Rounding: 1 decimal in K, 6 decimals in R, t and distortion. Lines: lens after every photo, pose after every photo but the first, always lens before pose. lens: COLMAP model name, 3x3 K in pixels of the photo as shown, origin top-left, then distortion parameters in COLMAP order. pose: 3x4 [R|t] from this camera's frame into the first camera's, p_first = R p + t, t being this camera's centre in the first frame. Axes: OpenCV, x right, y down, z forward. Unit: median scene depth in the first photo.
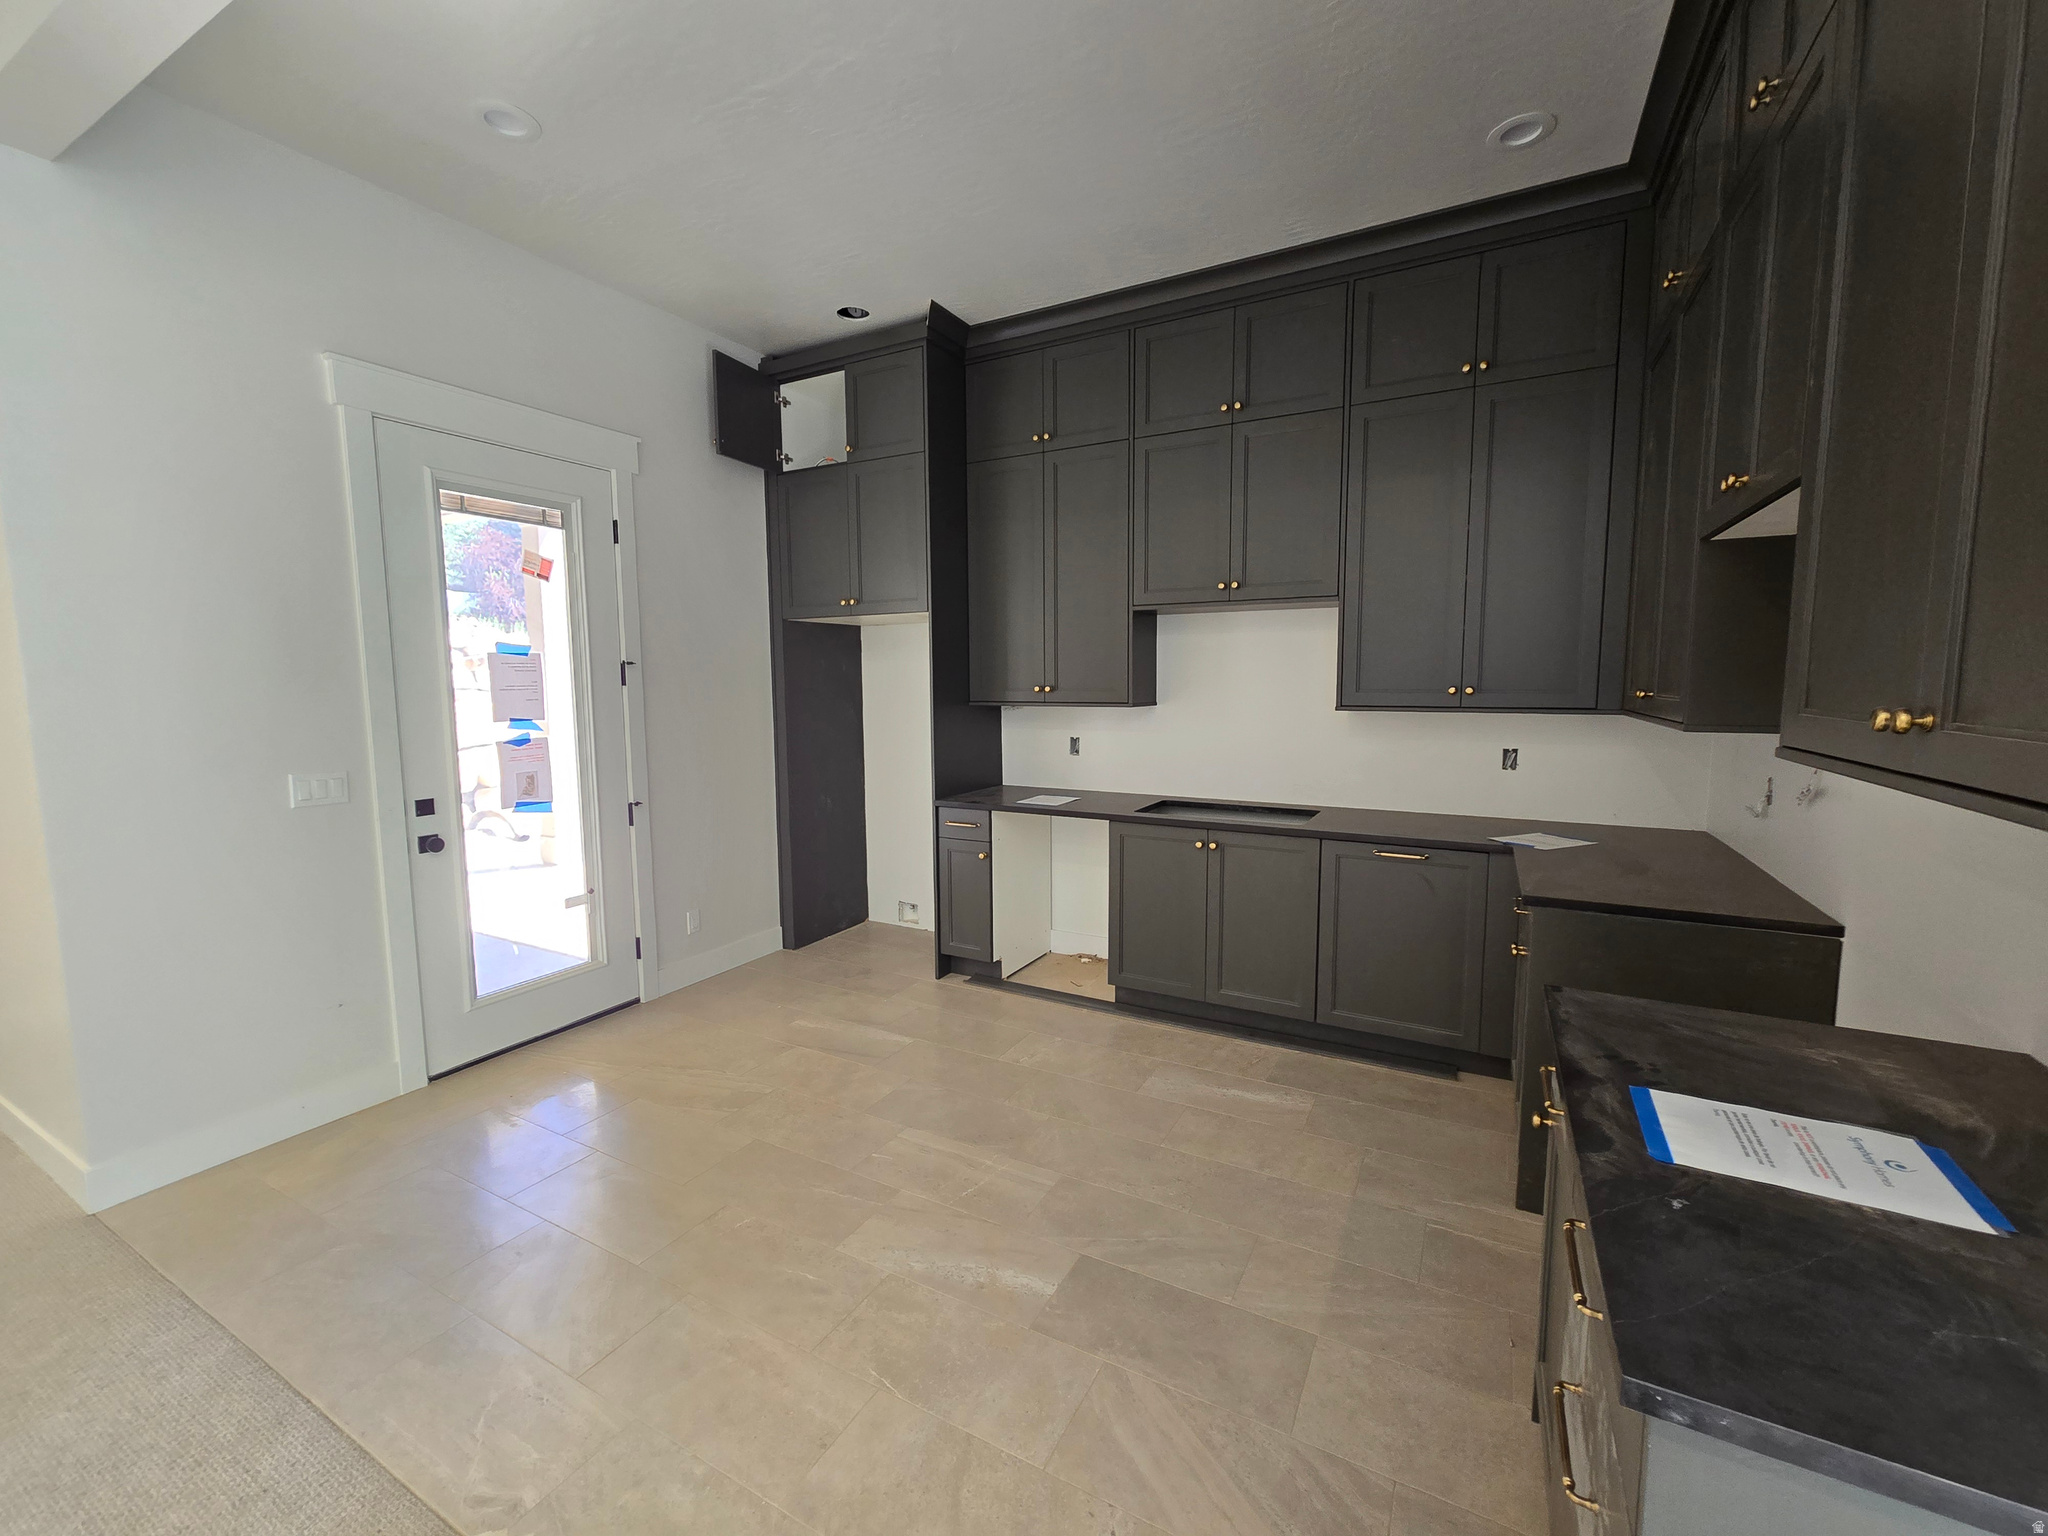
lens RADIAL K [[840.0, 0, 1023.5], [0, 840.0, 761.4], [0, 0, 1]] dist [0.001071, 0.000582]
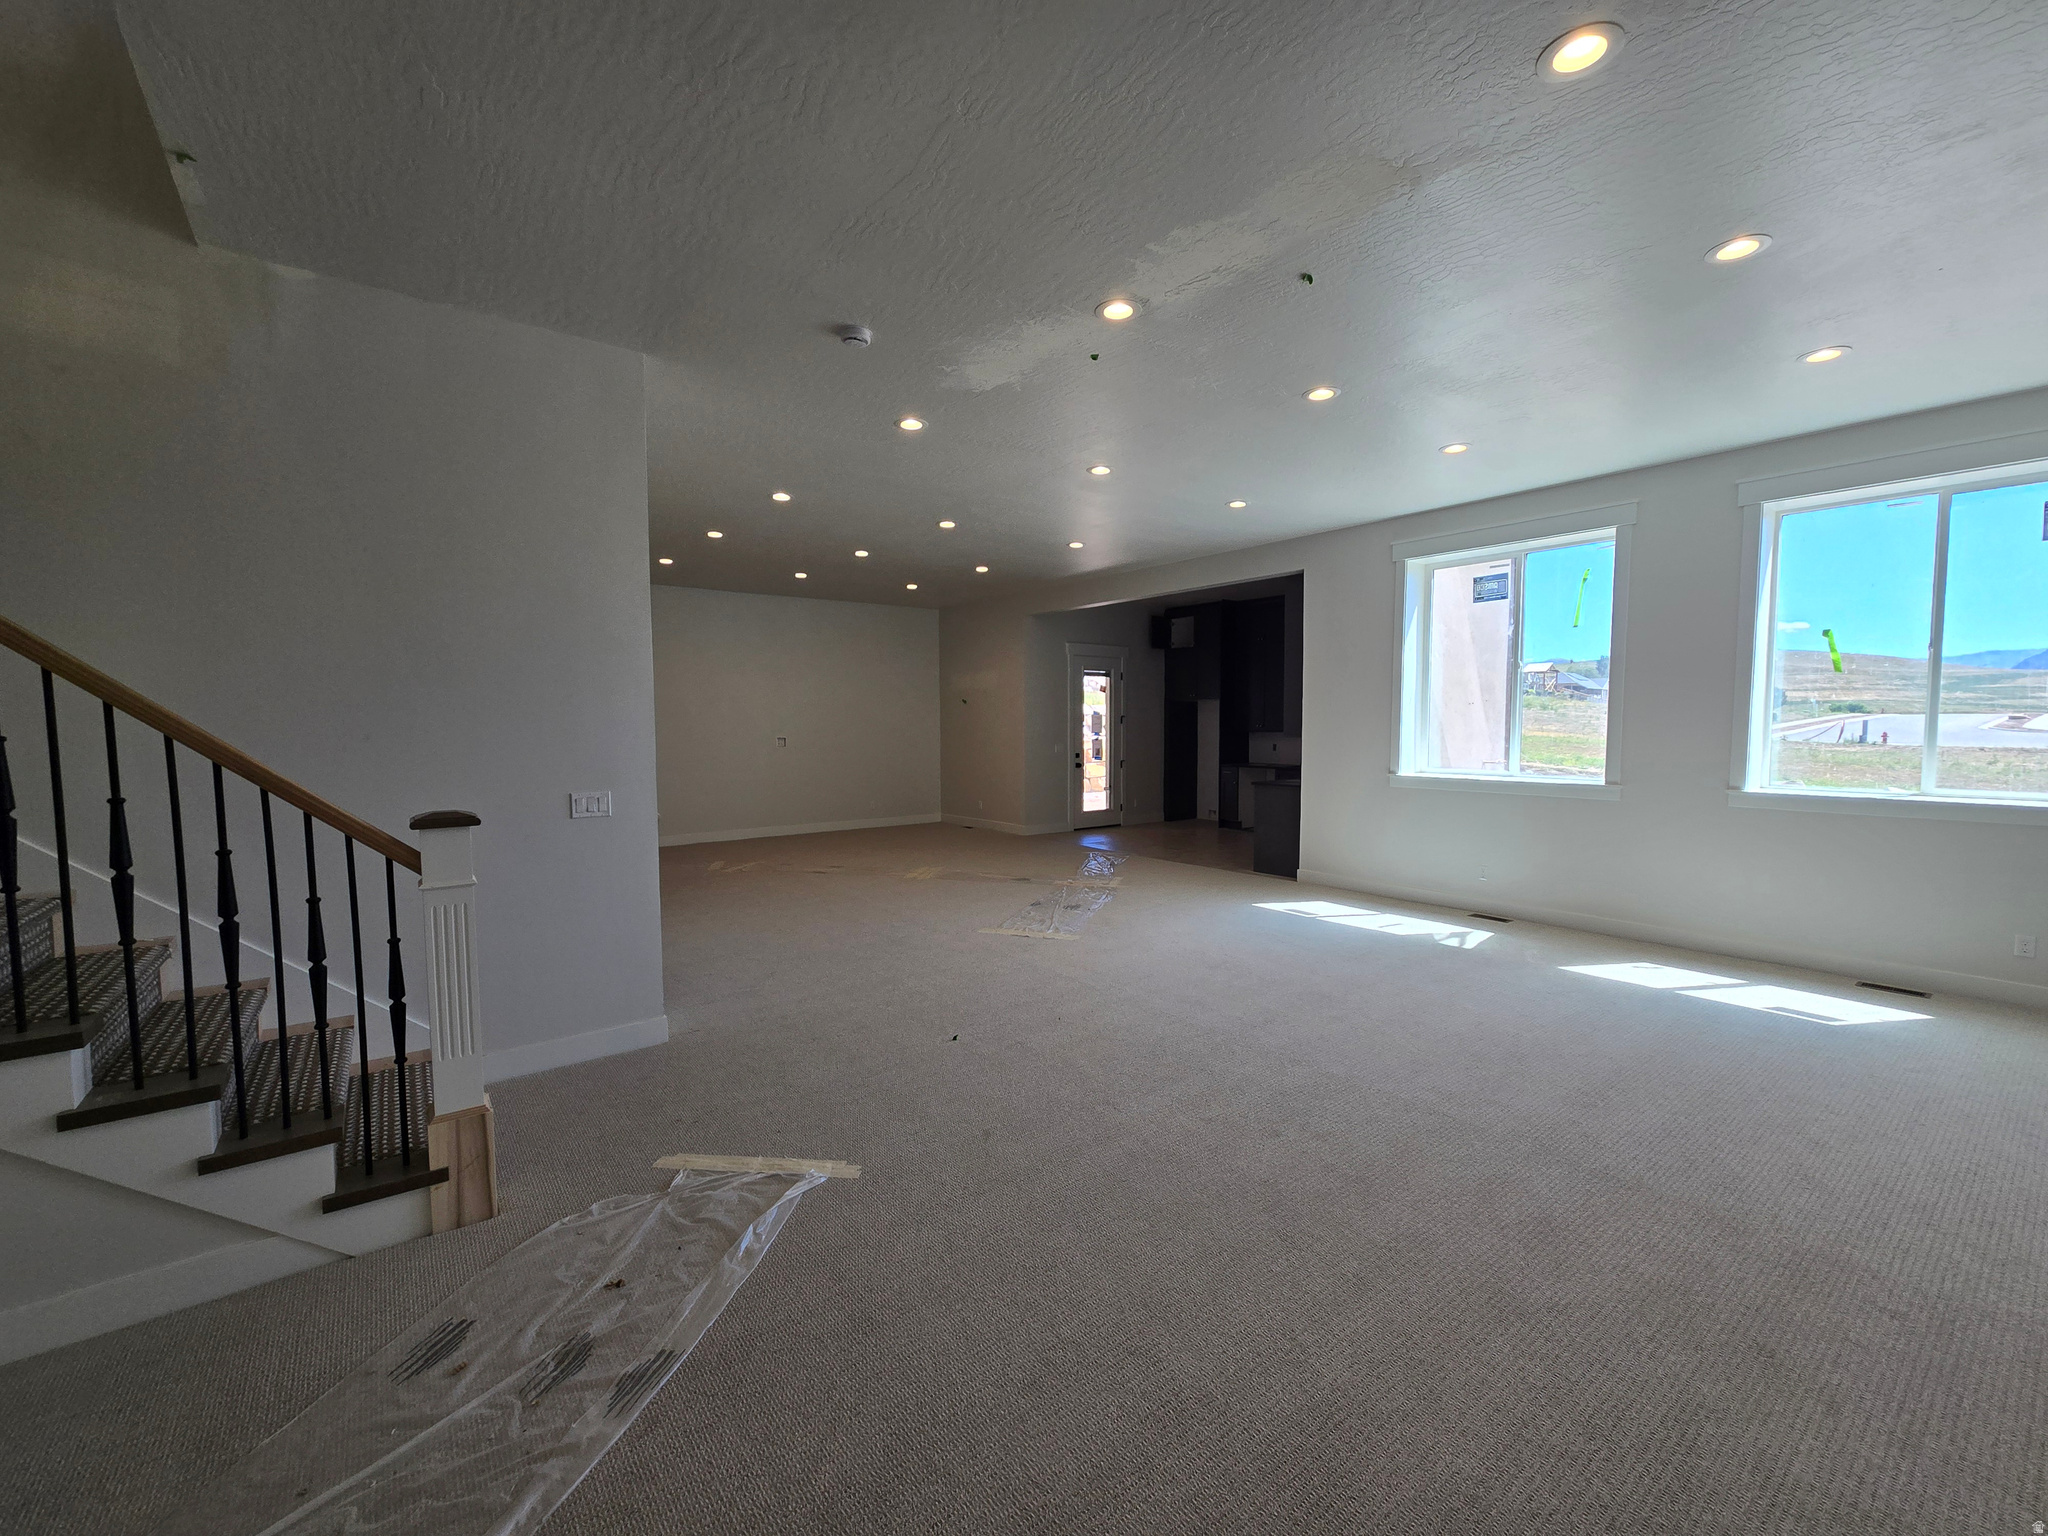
lens RADIAL K [[840.0, 0, 1013.6], [0, 840.0, 775.4], [0, 0, 1]] dist [0.001071, 0.000582]
pose [[0.917246, 0.023049, -0.397655, 0.413785], [-0.039105, 0.998712, -0.032314, 0.218131], [0.396398, 0.045190, 0.916966, -2.027649]]
